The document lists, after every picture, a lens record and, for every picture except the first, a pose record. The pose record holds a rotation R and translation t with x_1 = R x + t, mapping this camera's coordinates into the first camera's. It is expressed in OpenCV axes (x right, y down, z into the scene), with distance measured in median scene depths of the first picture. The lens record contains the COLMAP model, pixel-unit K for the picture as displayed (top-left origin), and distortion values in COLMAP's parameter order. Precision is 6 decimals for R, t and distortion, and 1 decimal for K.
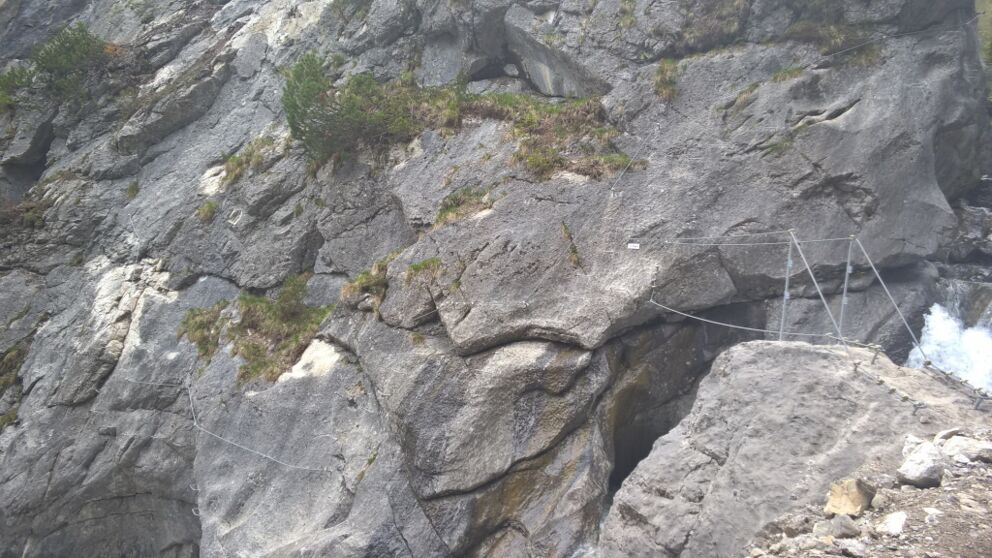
lens RADIAL K [[727.9, 0, 485.4], [0, 727.9, 272.2], [0, 0, 1]] dist [0.019864, -0.029863]
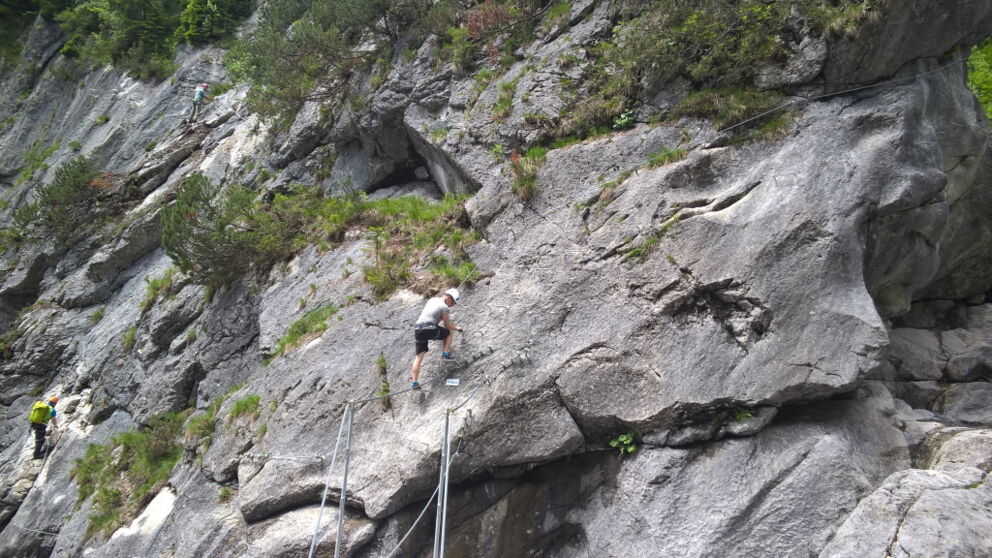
lens RADIAL K [[727.9, 0, 501.9], [0, 727.9, 286.5], [0, 0, 1]] dist [0.019864, -0.029863]
pose [[0.982748, -0.046269, -0.179066, 0.360230], [0.026811, 0.993614, -0.109597, -0.045425], [0.182994, 0.102906, 0.977714, 0.187537]]
